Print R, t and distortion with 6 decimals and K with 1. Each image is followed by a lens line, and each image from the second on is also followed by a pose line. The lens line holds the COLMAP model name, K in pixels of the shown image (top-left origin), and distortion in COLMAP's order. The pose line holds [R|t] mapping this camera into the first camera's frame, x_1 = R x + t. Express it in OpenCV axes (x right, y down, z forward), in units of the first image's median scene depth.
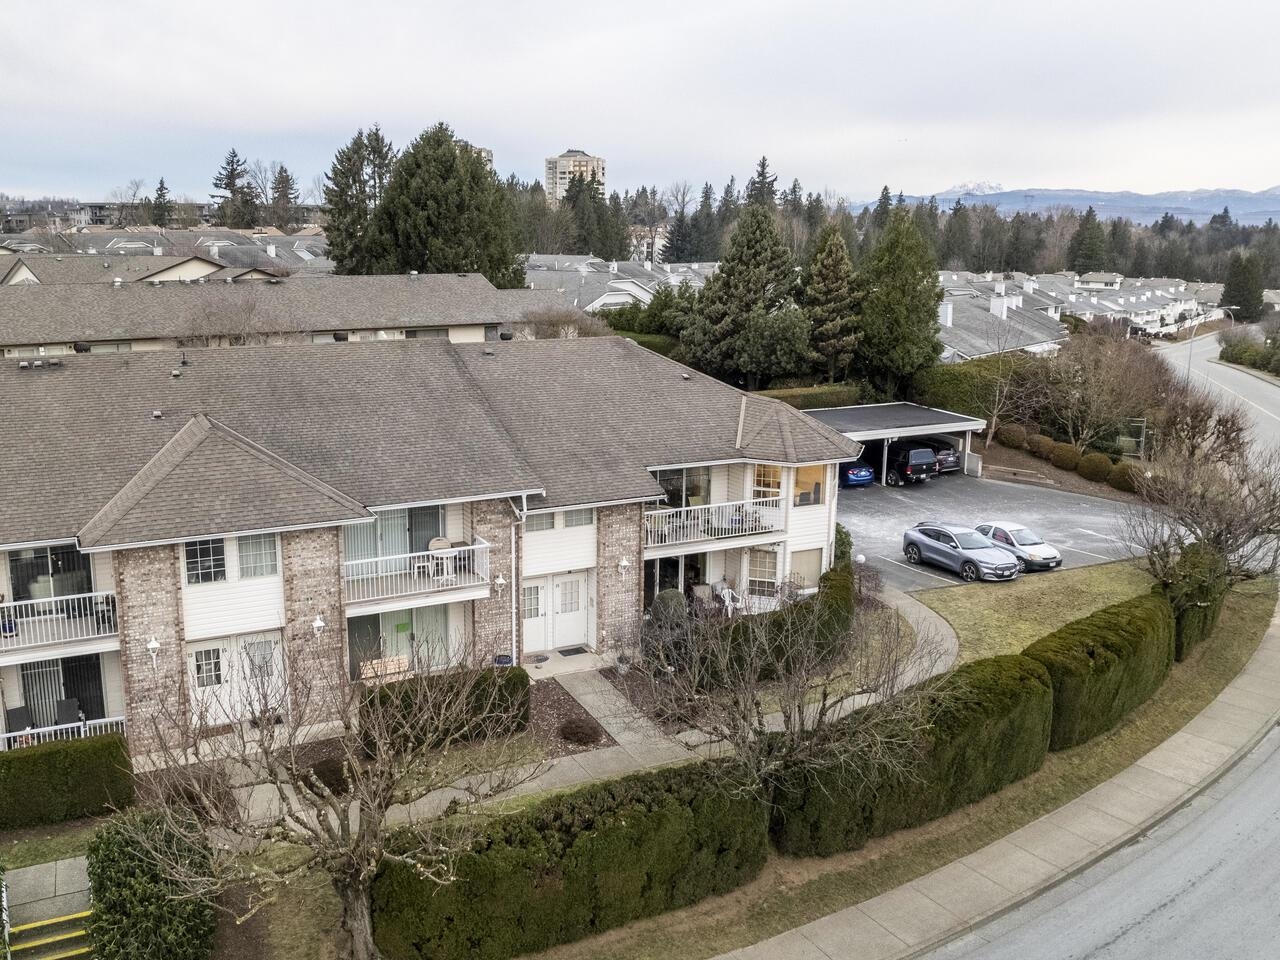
lens RADIAL K [[1129.8, 0, 594.0], [0, 1129.8, 433.2], [0, 0, 1]] dist [-0.057640, -0.000247]
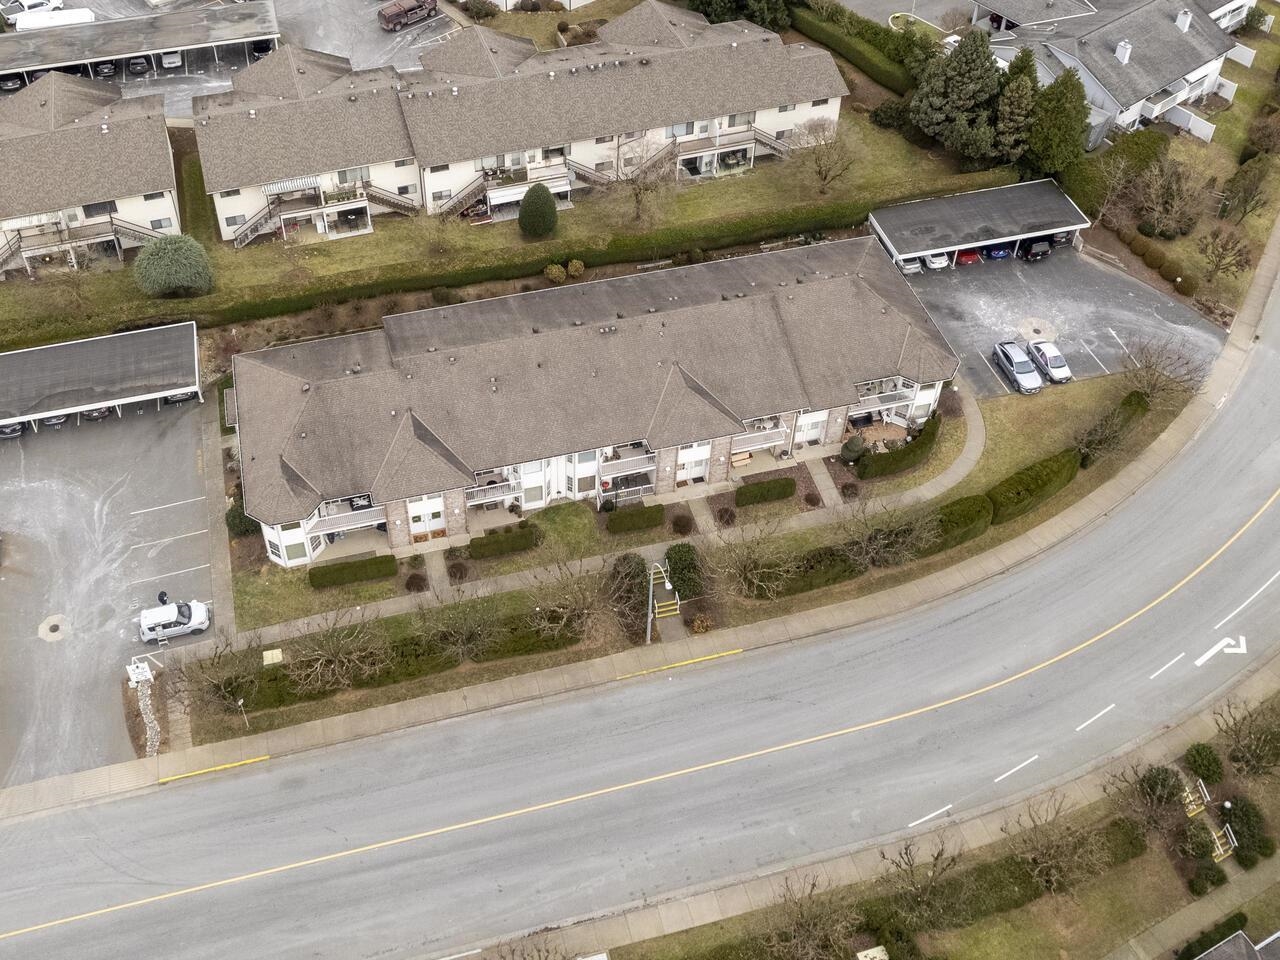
lens RADIAL K [[1338.1, 0, 569.9], [0, 1338.1, 261.8], [0, 0, 1]] dist [-0.070181, 0.000000]
pose [[0.980812, 0.122992, -0.151262, -0.148714], [-0.031960, 0.866825, 0.497588, -1.578734], [0.192317, -0.483206, 0.854123, -1.382586]]
